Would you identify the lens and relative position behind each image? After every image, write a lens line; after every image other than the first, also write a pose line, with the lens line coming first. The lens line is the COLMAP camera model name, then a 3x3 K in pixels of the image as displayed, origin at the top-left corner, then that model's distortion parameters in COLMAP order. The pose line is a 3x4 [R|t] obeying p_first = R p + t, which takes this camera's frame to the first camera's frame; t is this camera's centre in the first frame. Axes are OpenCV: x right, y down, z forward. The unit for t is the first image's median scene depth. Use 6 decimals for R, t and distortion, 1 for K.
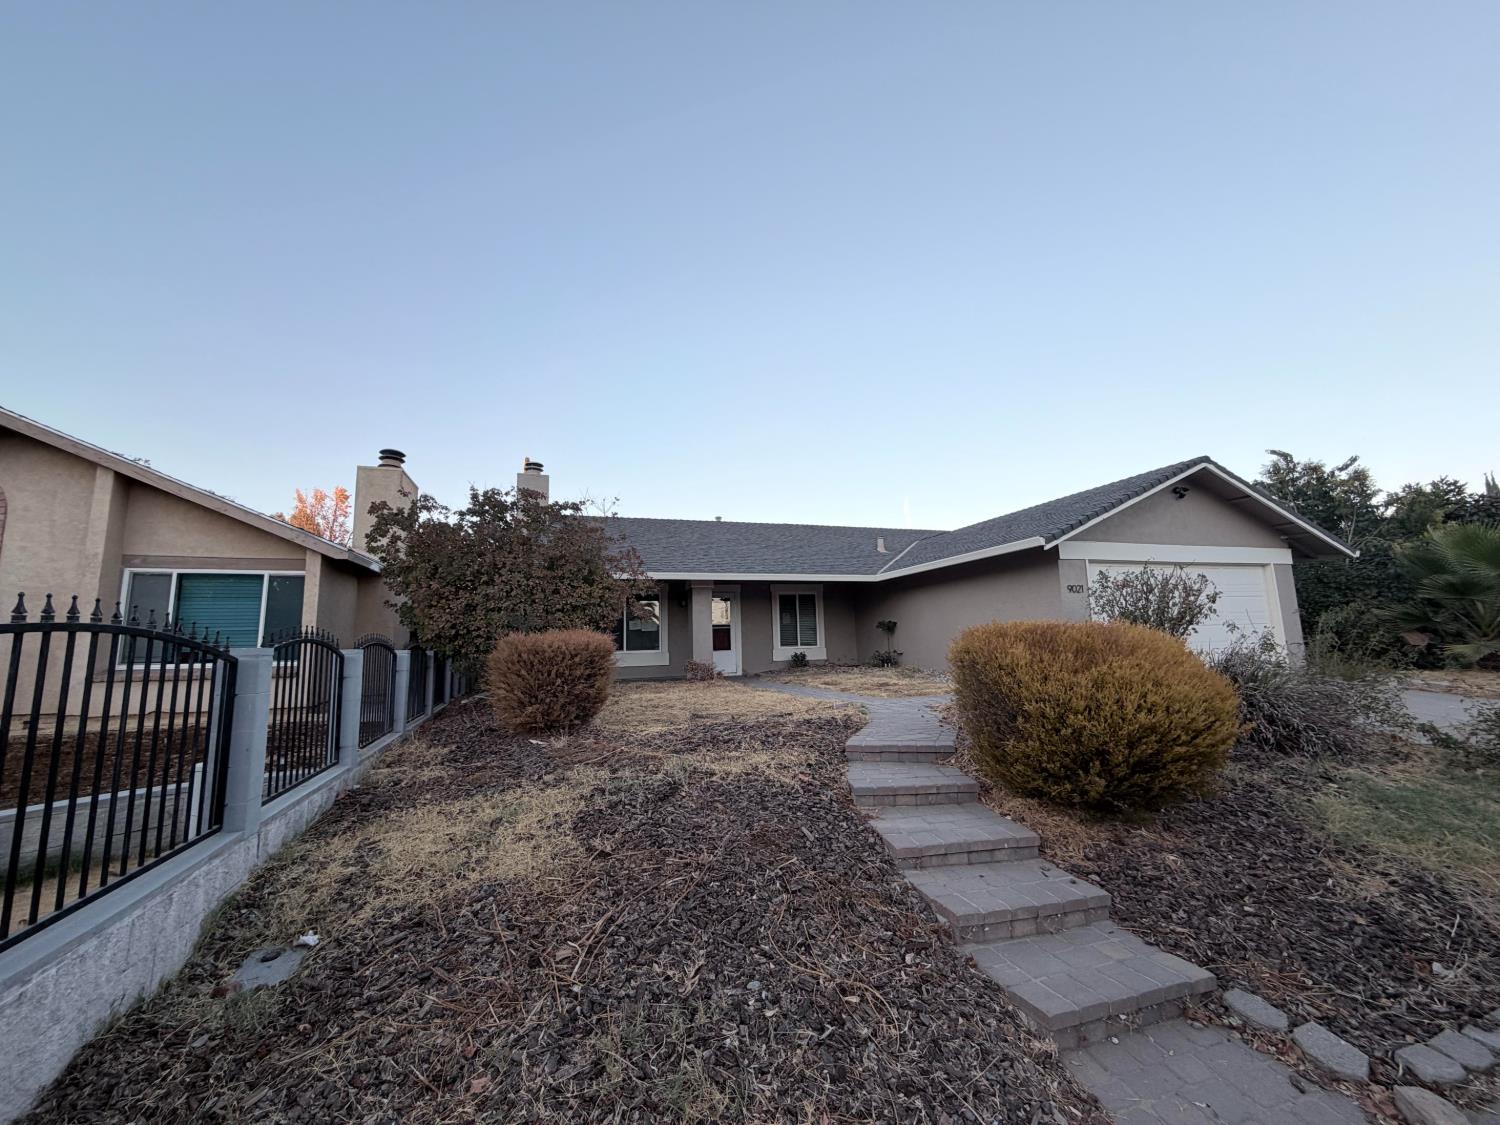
lens RADIAL K [[599.1, 0, 750.0], [0, 599.1, 562.5], [0, 0, 1]] dist [0.001429, 0.000271]
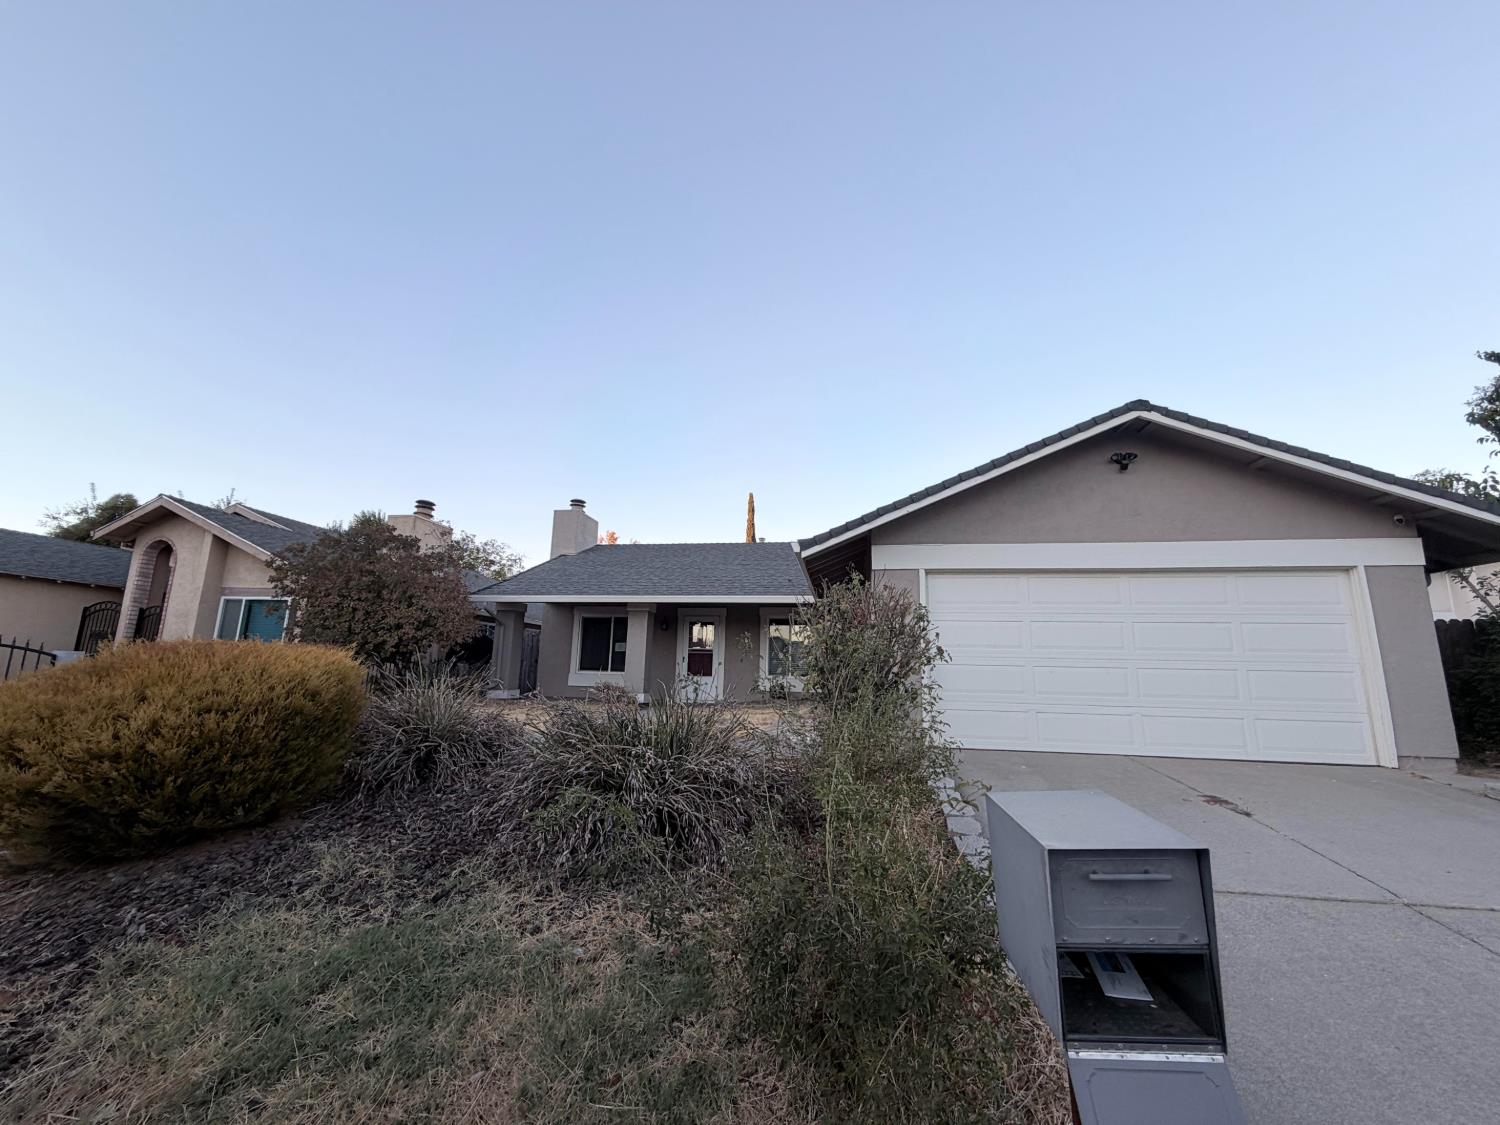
lens RADIAL K [[599.1, 0, 750.0], [0, 599.1, 562.5], [0, 0, 1]] dist [0.001429, 0.000271]
pose [[0.879721, -0.038405, -0.473937, 0.649879], [0.018942, 0.998772, -0.045776, 0.014257], [0.475113, 0.031293, 0.879368, 0.236855]]
